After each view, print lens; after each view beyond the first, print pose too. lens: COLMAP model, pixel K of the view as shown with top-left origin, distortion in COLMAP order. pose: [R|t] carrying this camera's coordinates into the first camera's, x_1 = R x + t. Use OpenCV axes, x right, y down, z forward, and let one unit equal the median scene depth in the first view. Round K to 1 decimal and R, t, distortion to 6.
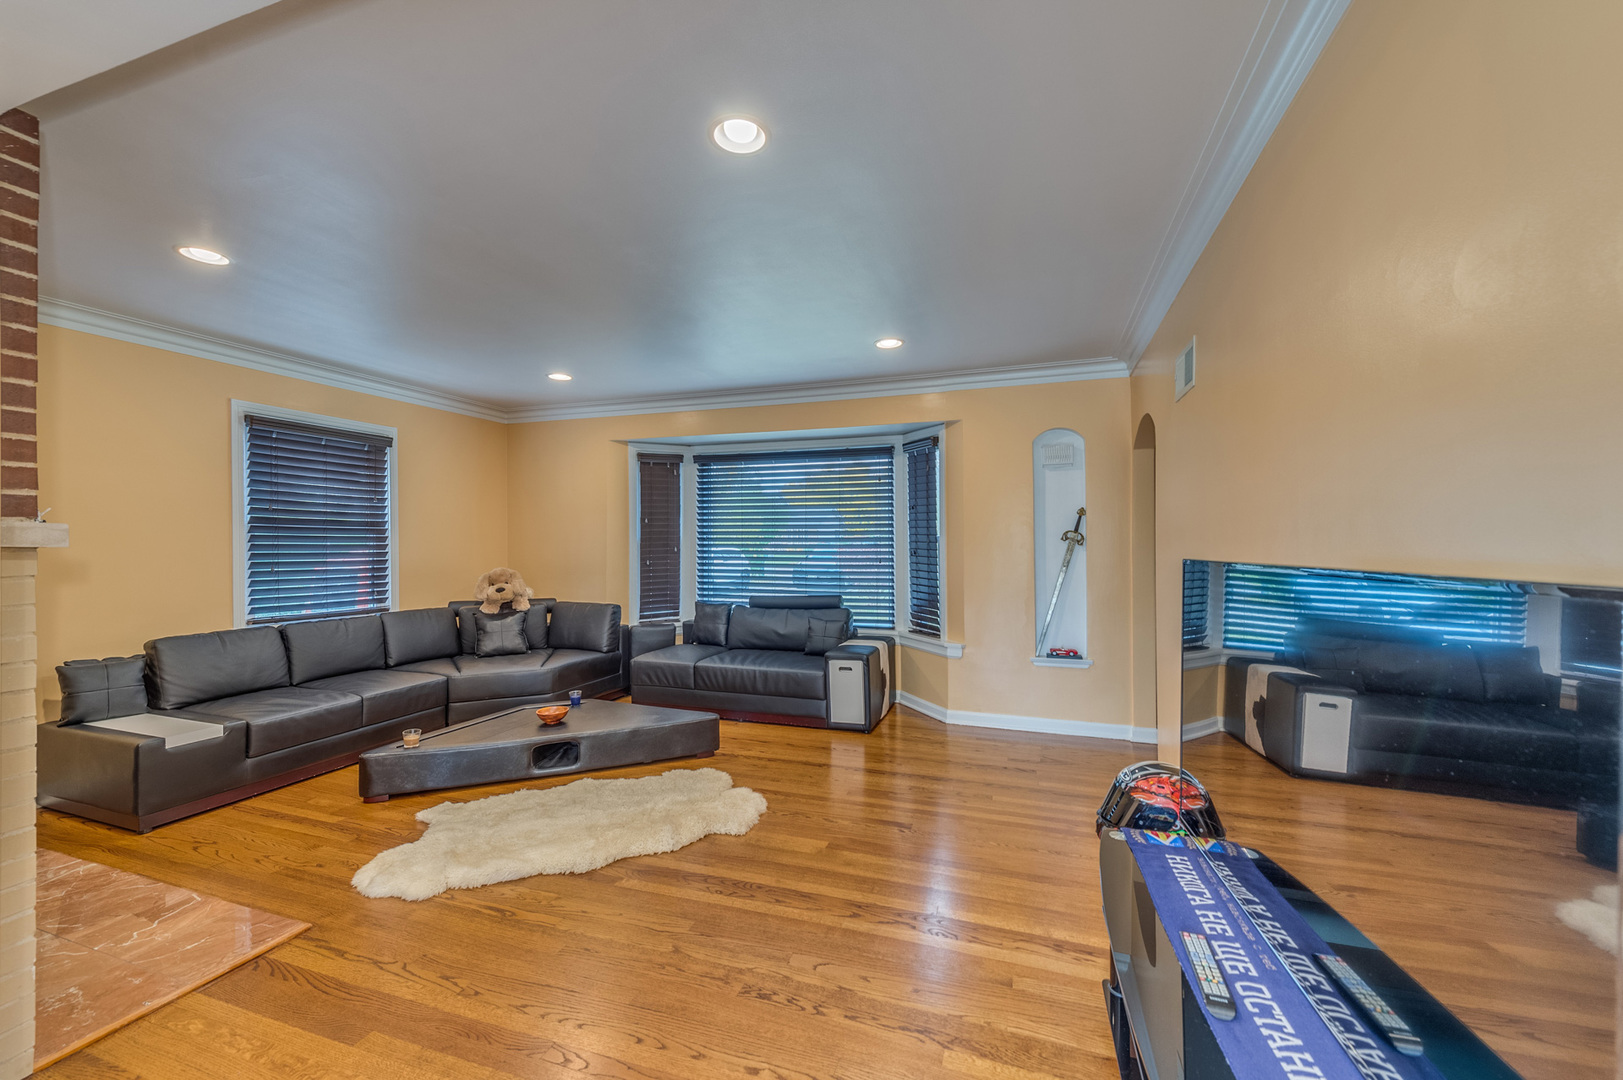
lens RADIAL K [[649.7, 0, 808.4], [0, 649.7, 545.3], [0, 0, 1]] dist [0.007504, -0.000492]
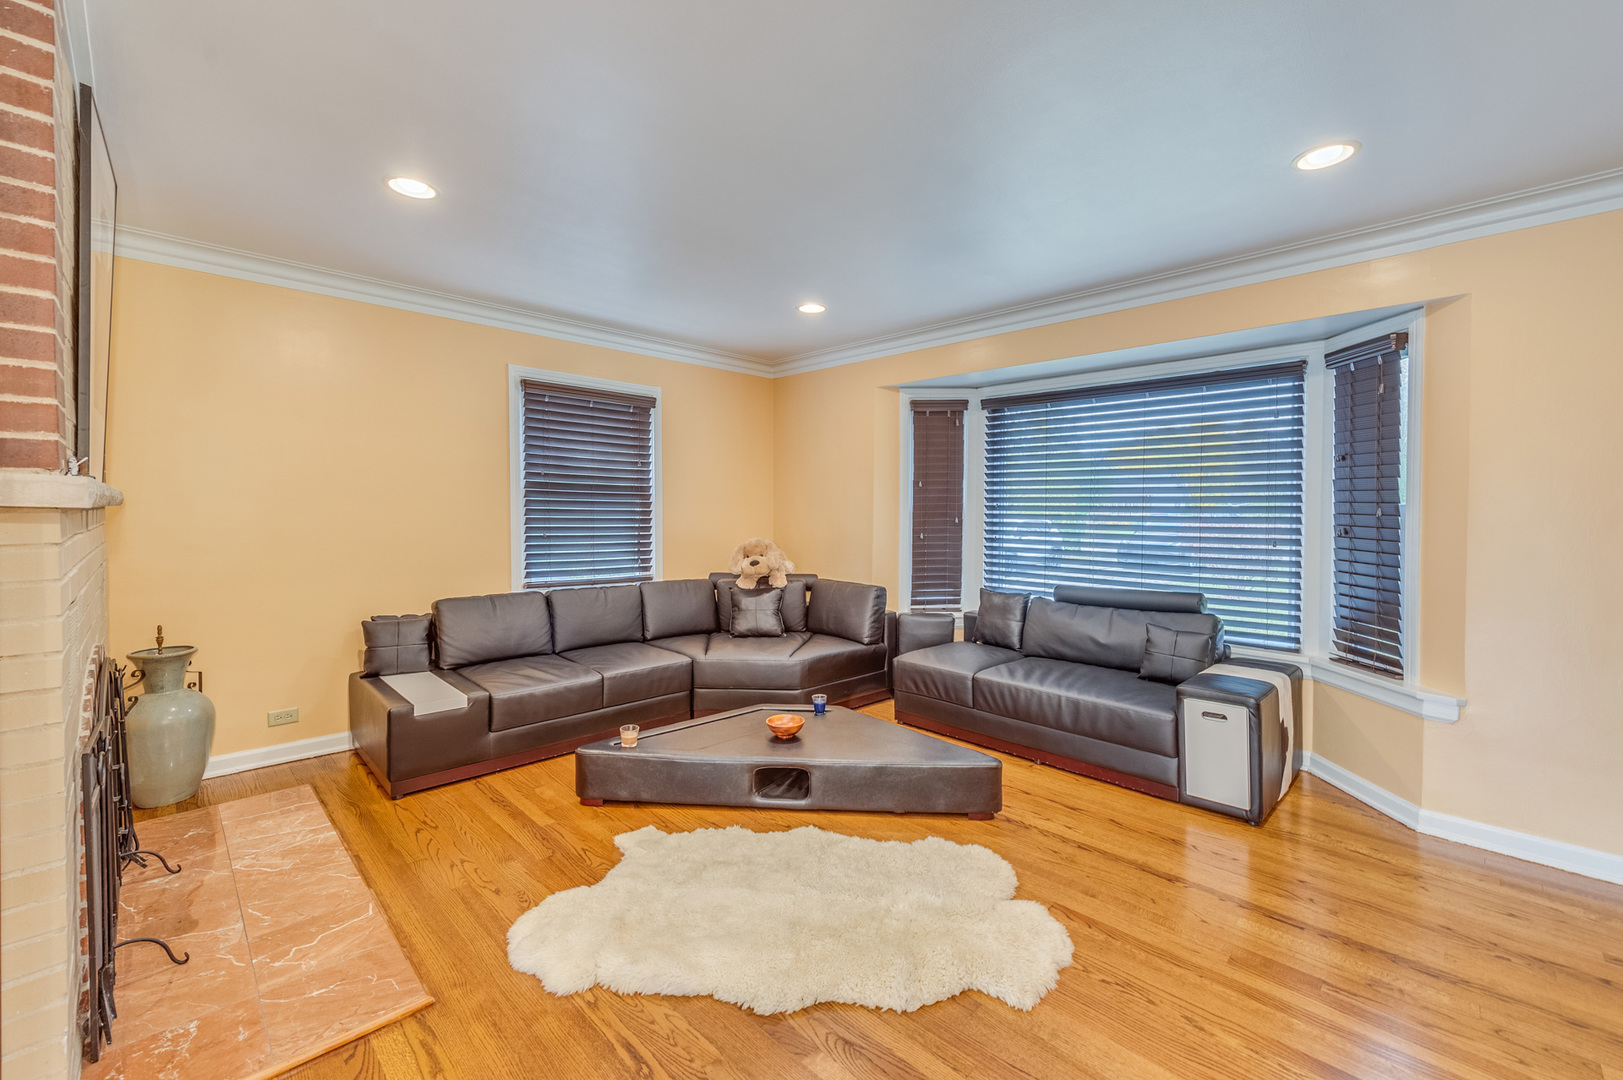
lens RADIAL K [[673.9, 0, 800.5], [0, 673.9, 519.7], [0, 0, 1]] dist [0.019685, -0.007859]
pose [[0.894891, 0.015217, -0.446026, -0.010885], [-0.012015, 0.999878, 0.010004, -0.000319], [0.446124, -0.003594, 0.894964, 0.234514]]
